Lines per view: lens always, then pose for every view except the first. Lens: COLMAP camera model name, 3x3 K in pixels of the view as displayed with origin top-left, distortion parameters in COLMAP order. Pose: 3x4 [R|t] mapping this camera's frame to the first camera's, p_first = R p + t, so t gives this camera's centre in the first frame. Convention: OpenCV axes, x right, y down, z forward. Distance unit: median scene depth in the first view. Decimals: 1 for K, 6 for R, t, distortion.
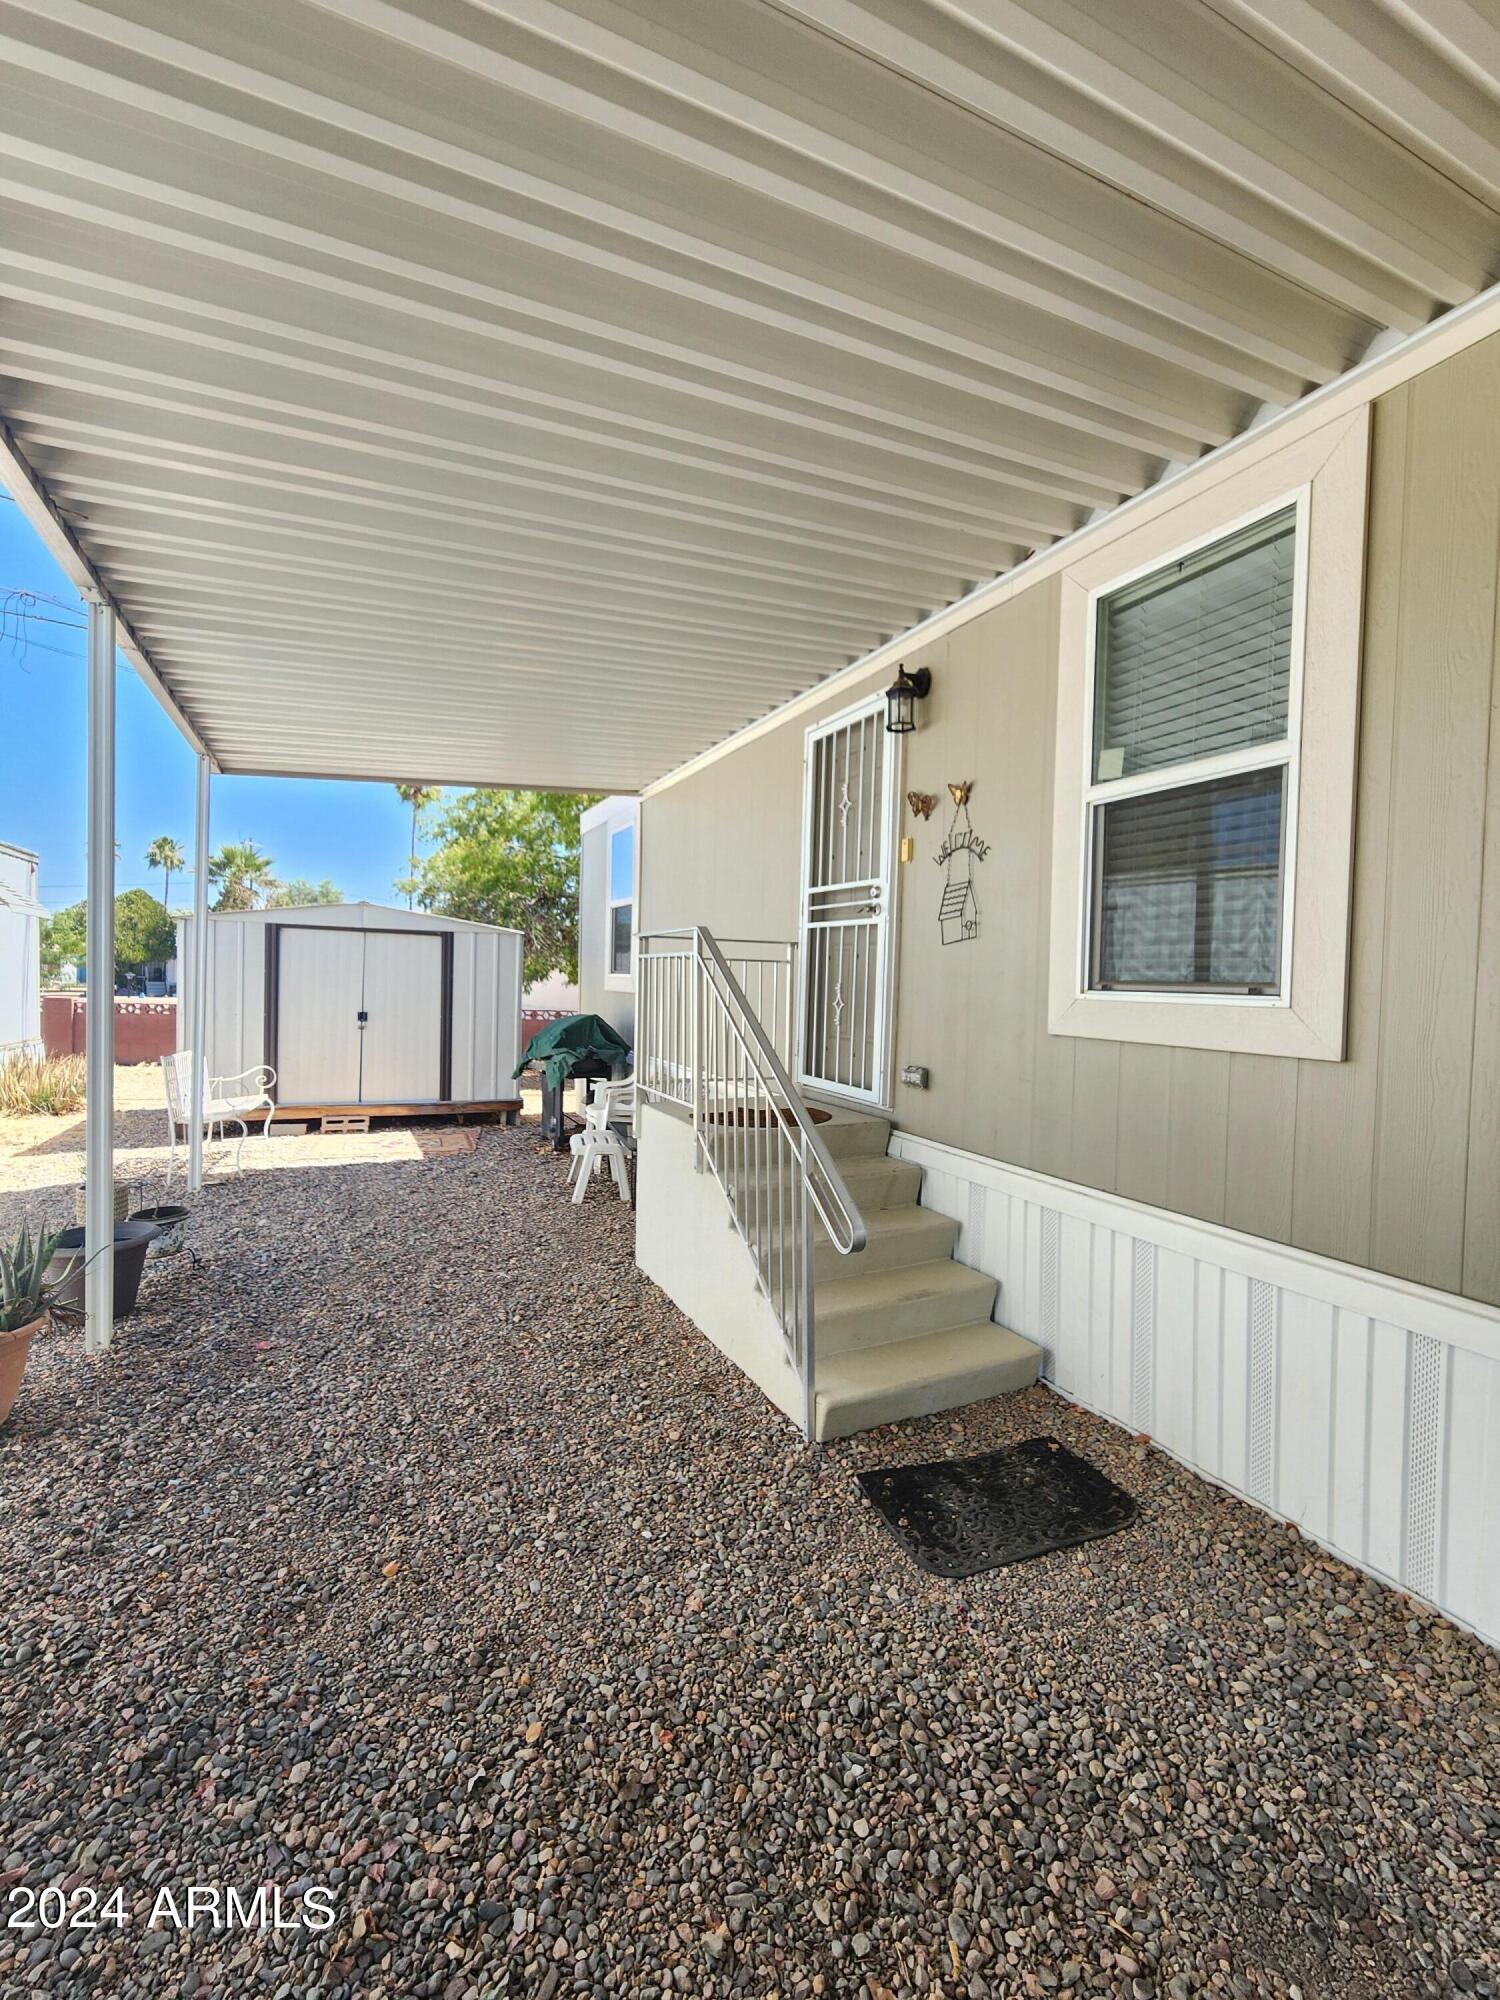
lens RADIAL K [[826.1, 0, 753.0], [0, 826.1, 990.9], [0, 0, 1]] dist [-0.002812, -0.000757]
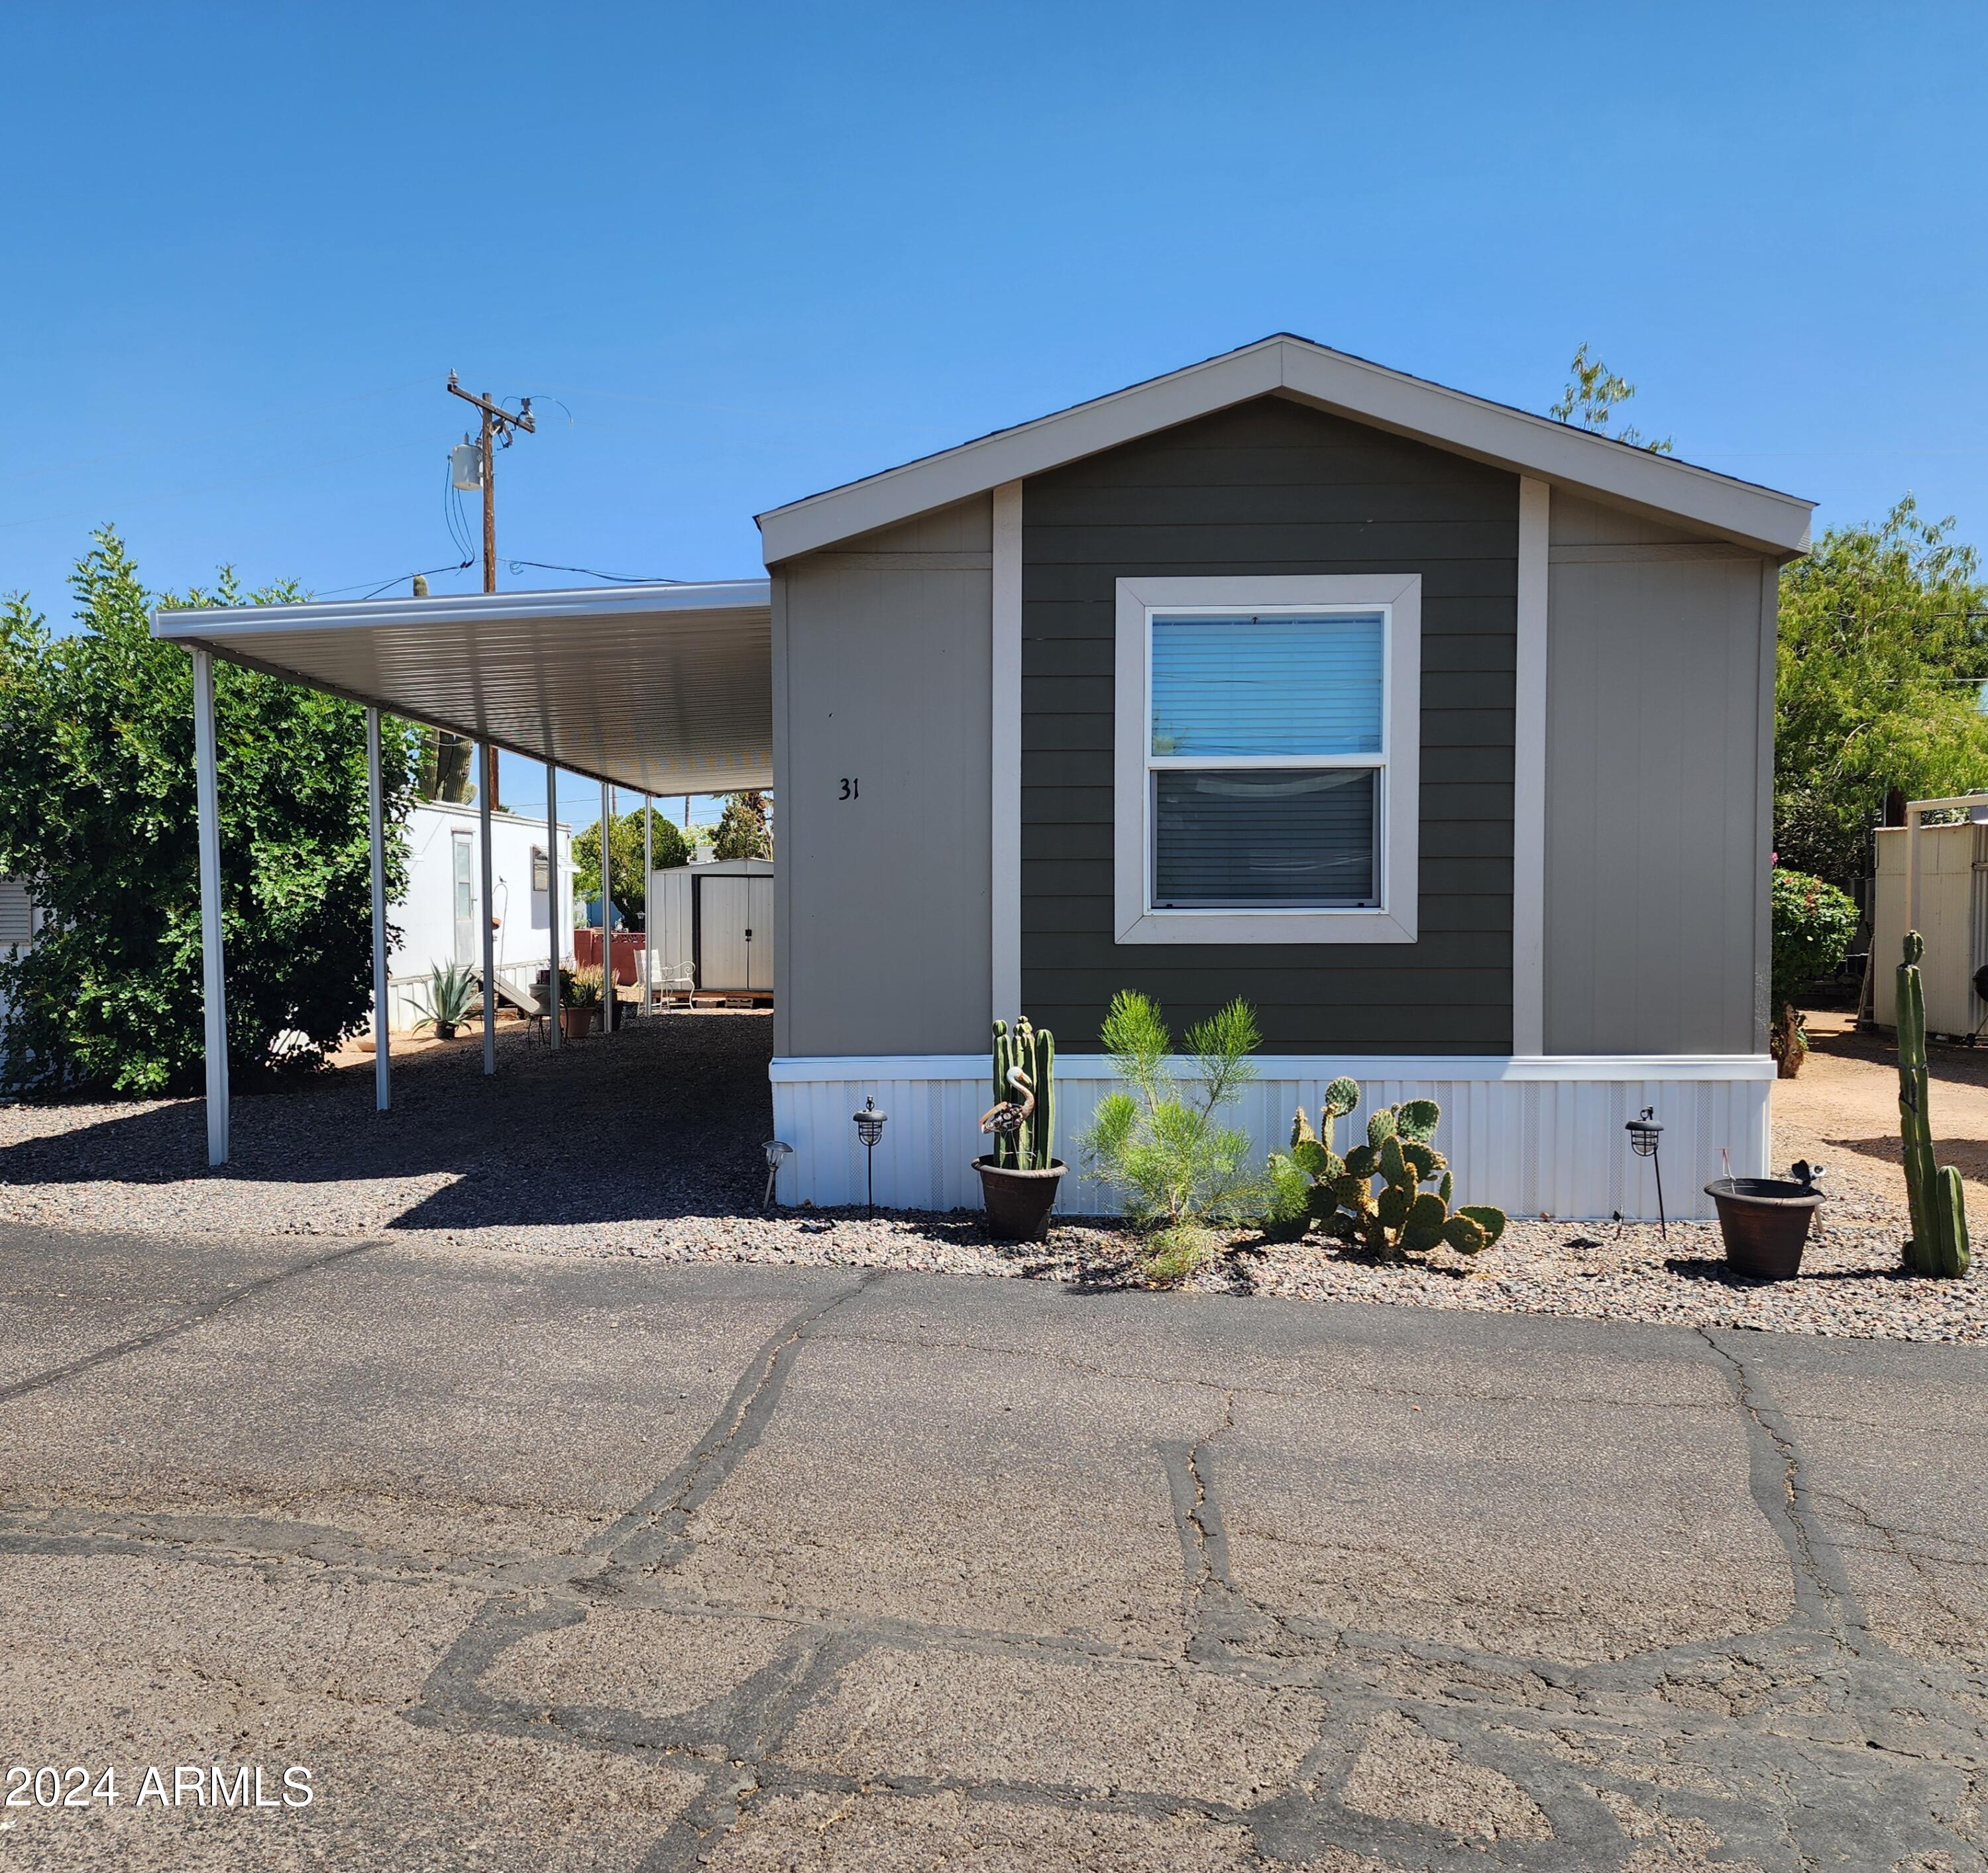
lens RADIAL K [[1617.6, 0, 993.9], [0, 1617.6, 941.9], [0, 0, 1]] dist [0.003033, 0.000899]
pose [[0.905394, -0.010059, -0.424454, 1.174849], [0.012068, 0.999925, 0.002044, 0.045949], [0.424401, -0.006973, 0.905447, -1.472463]]
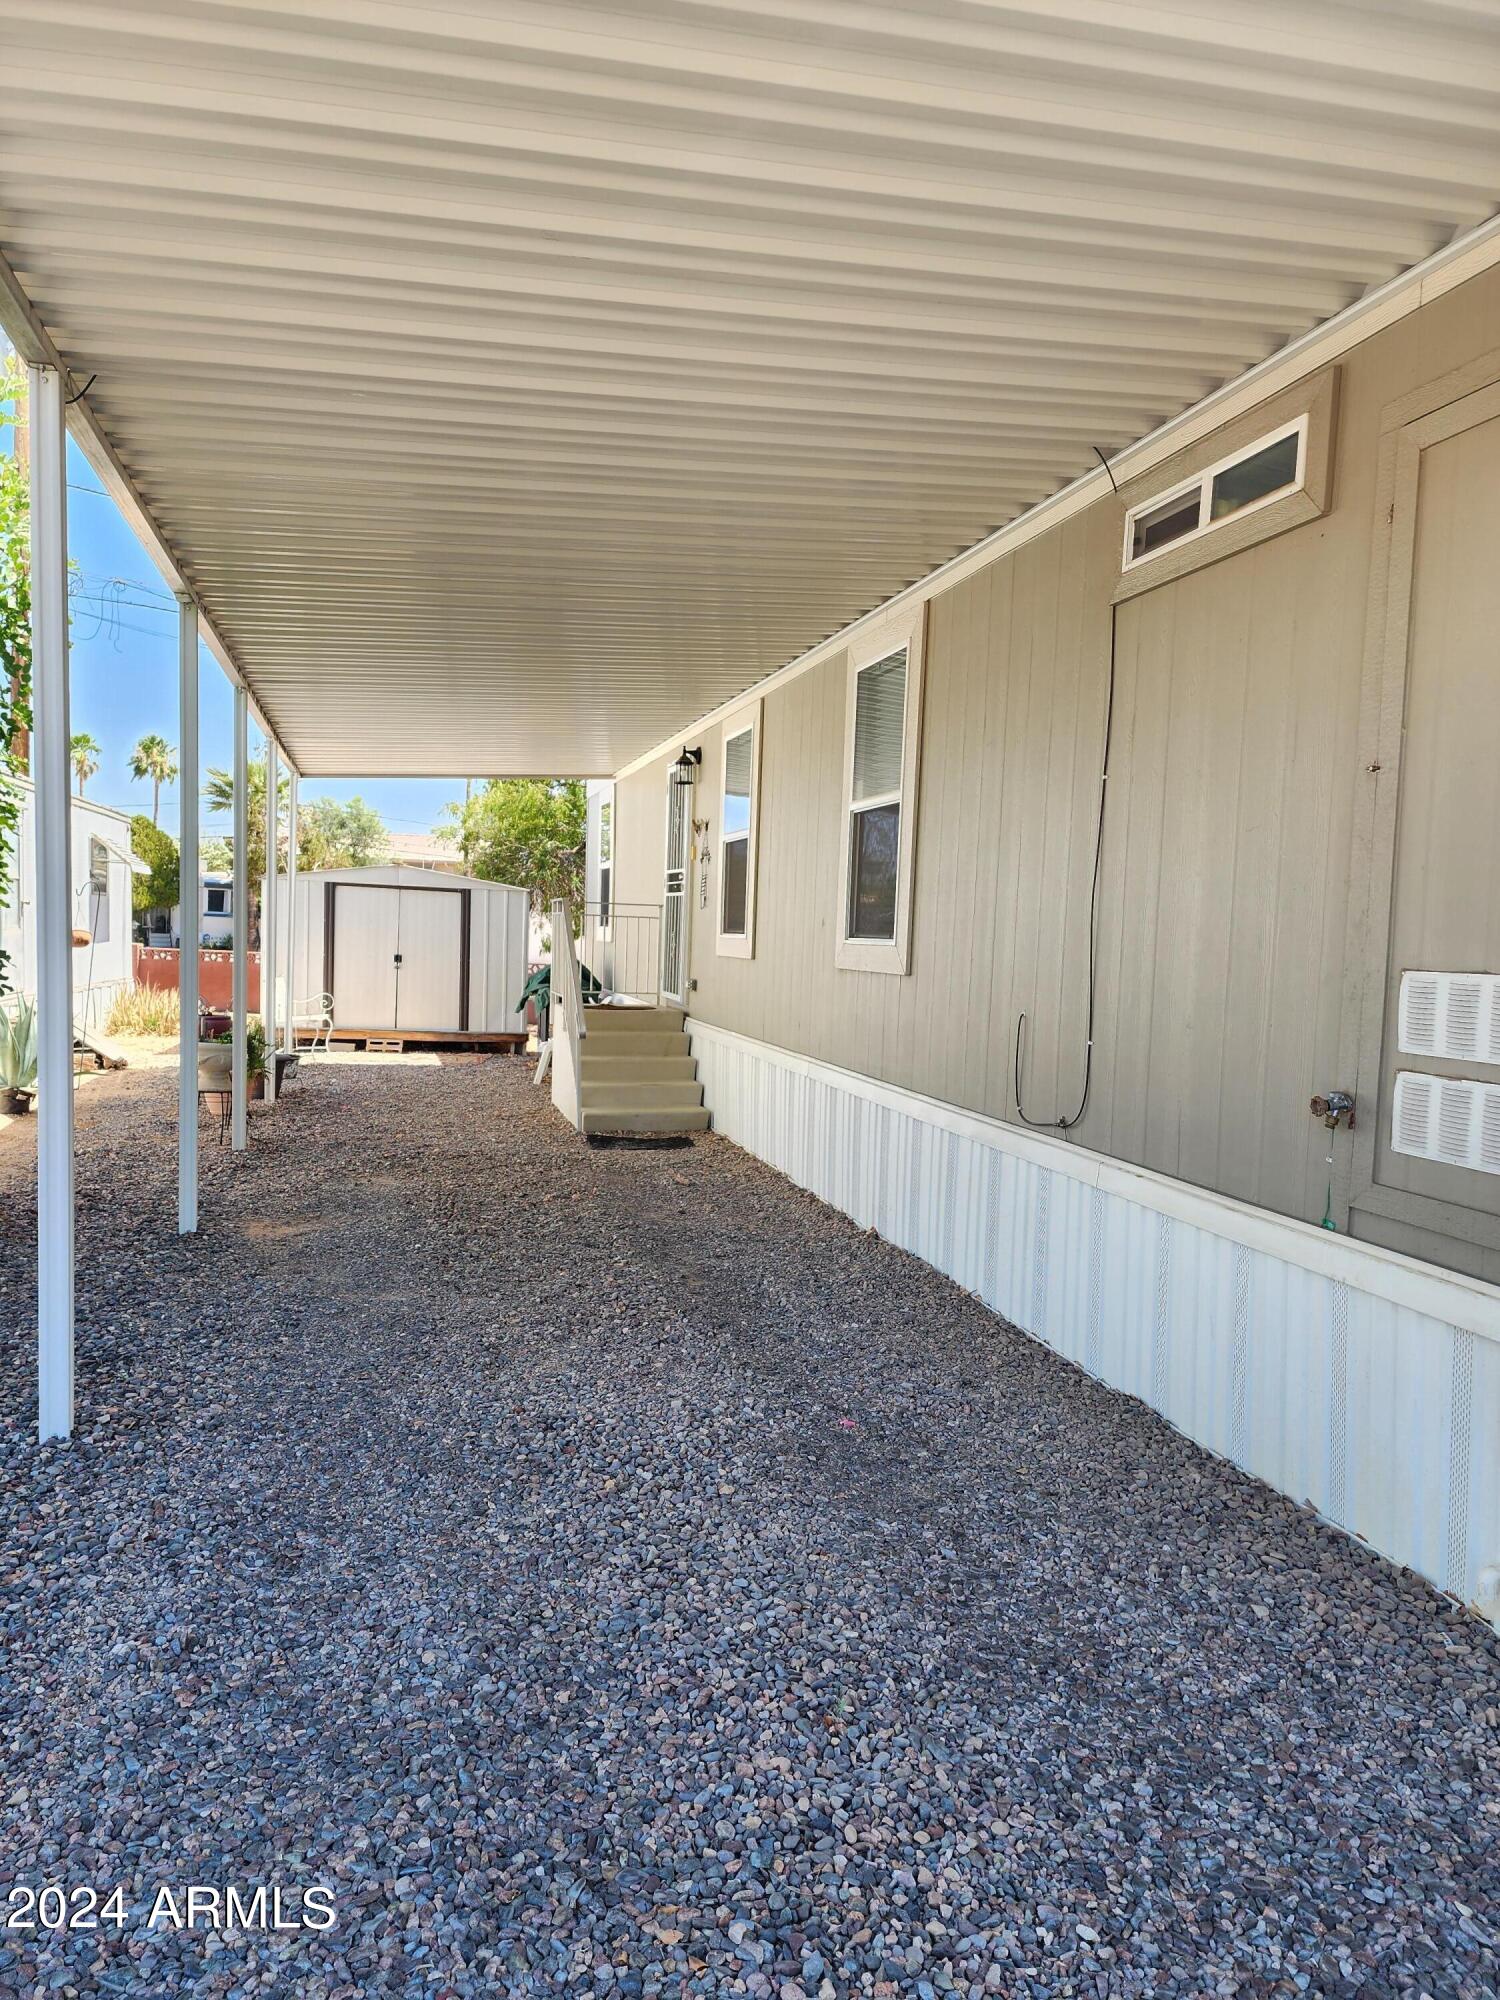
lens RADIAL K [[1336.3, 0, 750.0], [0, 1336.3, 1002.8], [0, 0, 1]] dist [0.071083, -0.064599]
pose [[0.981137, 0.022001, -0.192057, 0.408508], [-0.016240, 0.999371, 0.031522, 0.025477], [0.192630, -0.027809, 0.980877, -0.825621]]
